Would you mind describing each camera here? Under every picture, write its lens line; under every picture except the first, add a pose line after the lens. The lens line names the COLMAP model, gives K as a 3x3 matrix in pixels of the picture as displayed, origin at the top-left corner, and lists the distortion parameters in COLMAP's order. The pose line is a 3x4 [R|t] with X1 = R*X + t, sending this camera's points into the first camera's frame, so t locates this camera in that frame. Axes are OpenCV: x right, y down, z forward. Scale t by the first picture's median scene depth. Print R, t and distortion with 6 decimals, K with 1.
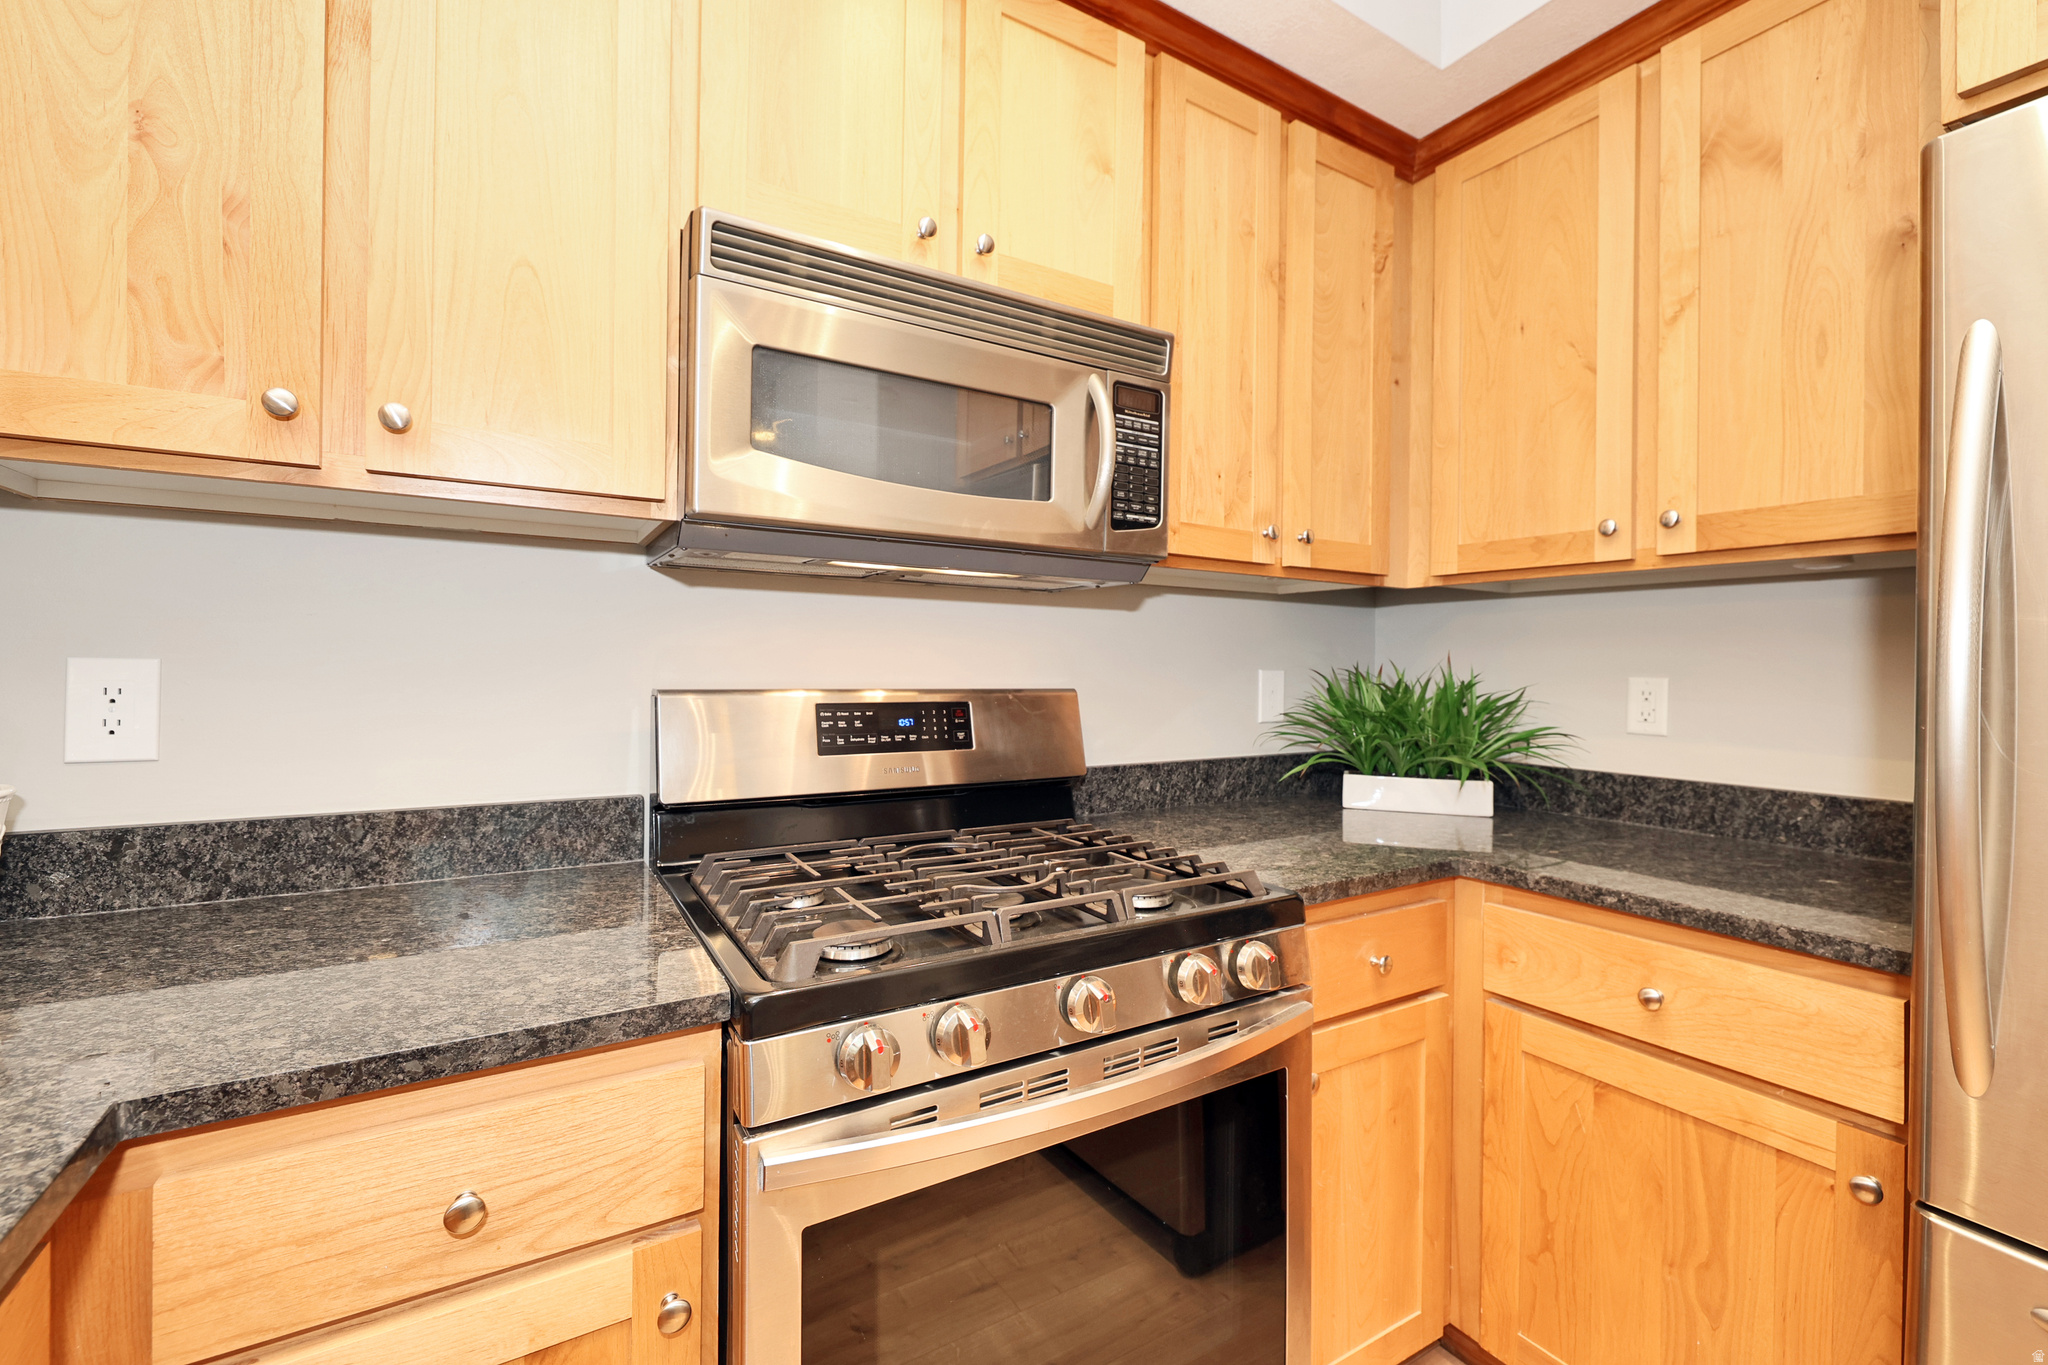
lens RADIAL K [[877.2, 0, 1067.5], [0, 877.2, 657.1], [0, 0, 1]] dist [-0.006920, 0.001112]
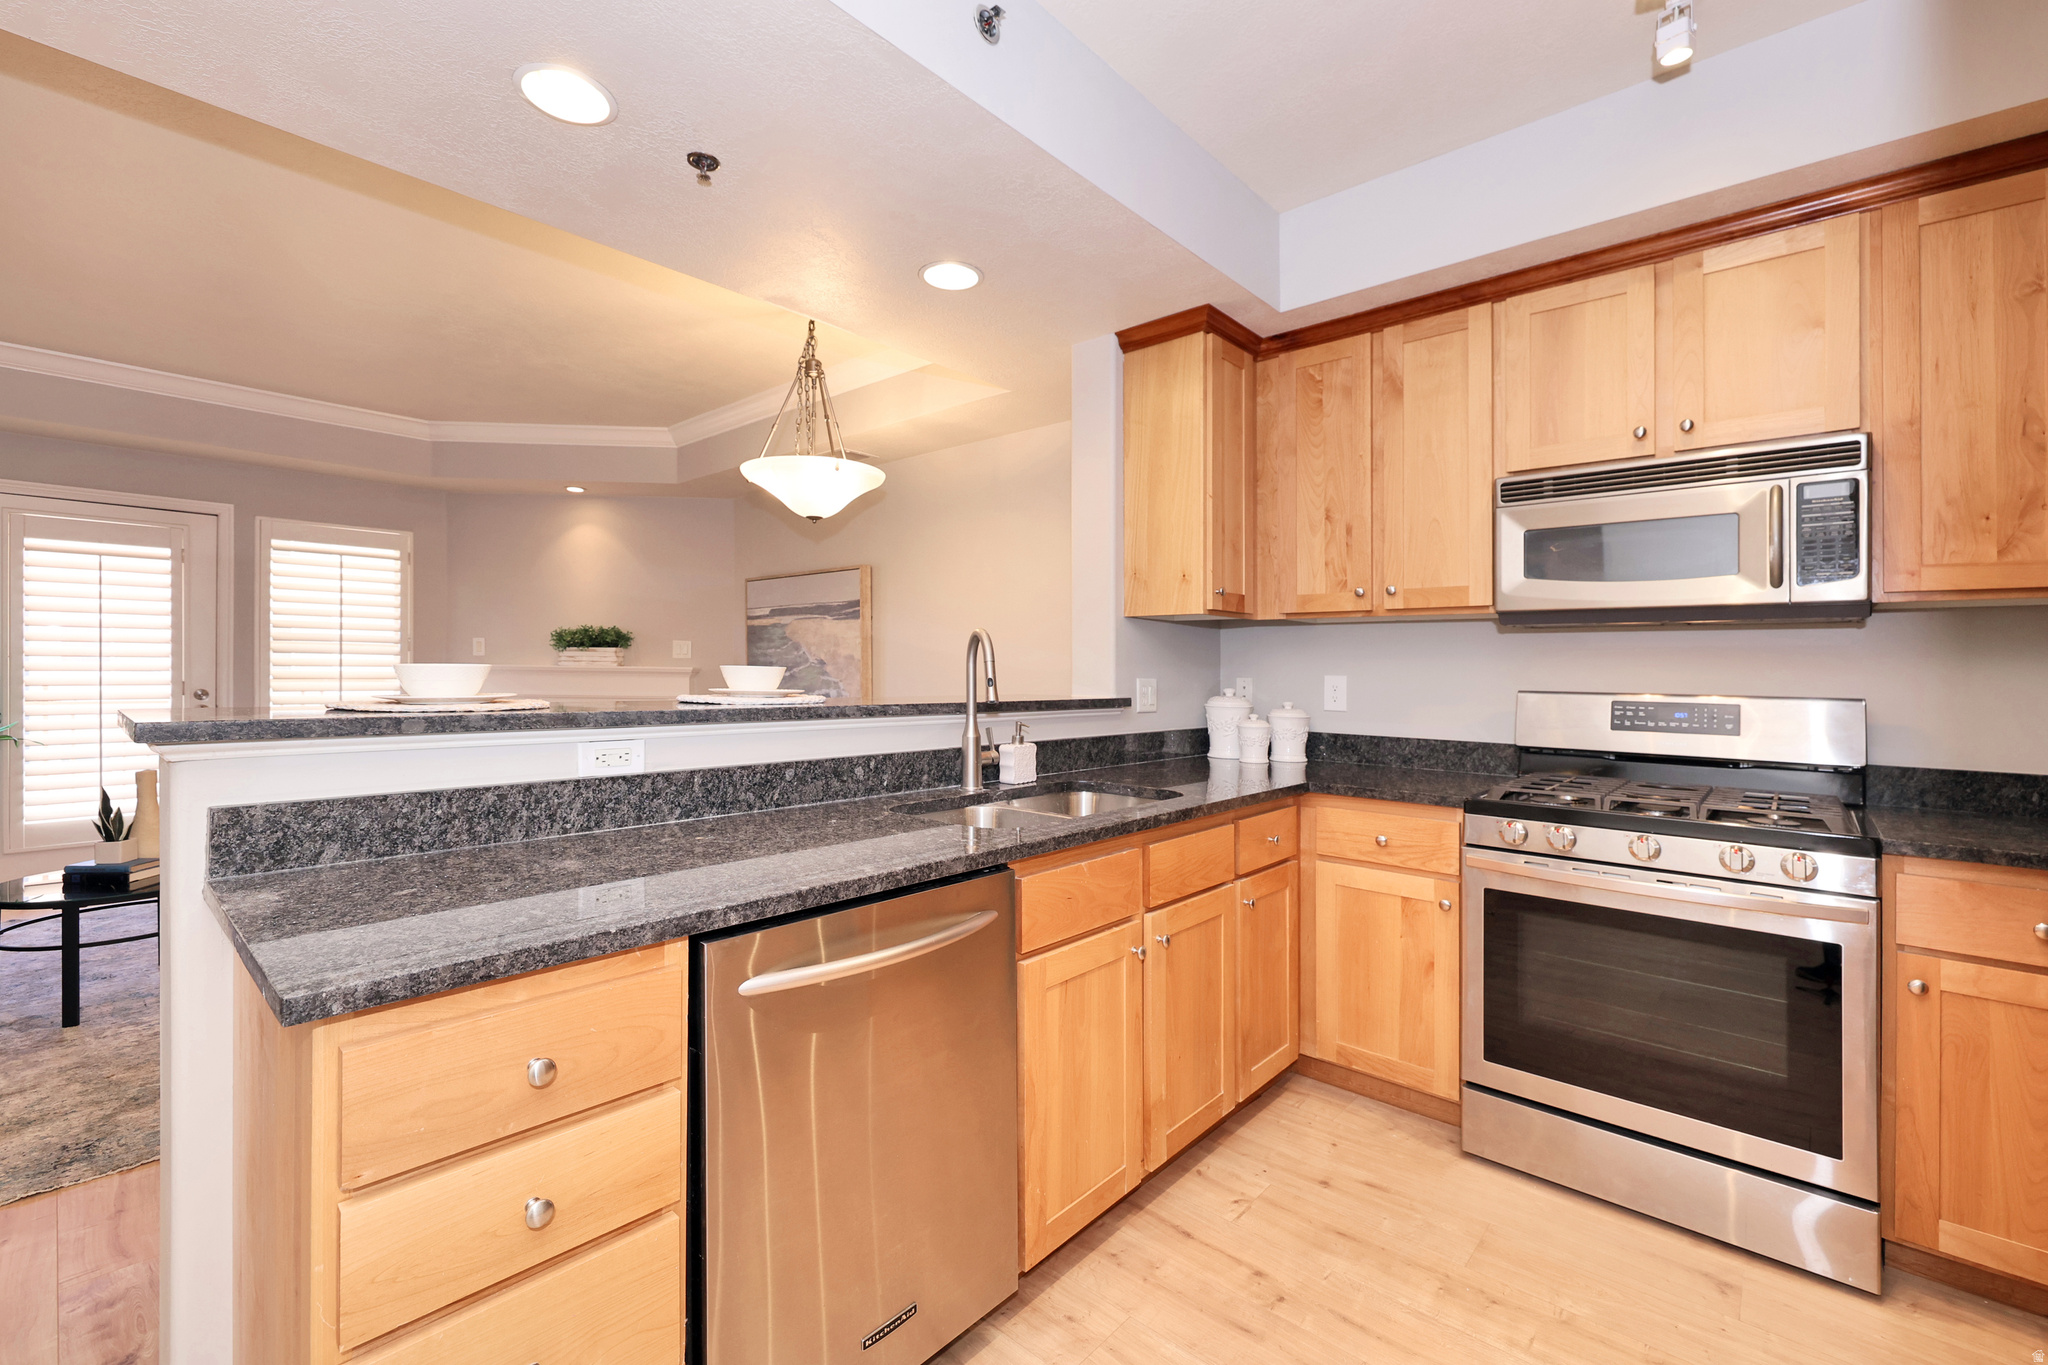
lens RADIAL K [[877.2, 0, 964.8], [0, 877.2, 664.4], [0, 0, 1]] dist [-0.006920, 0.001112]
pose [[0.225803, -0.014216, -0.974069, 1.137231], [-0.001715, 0.999886, -0.014990, 0.008308], [0.974171, 0.005055, 0.225753, -0.669218]]
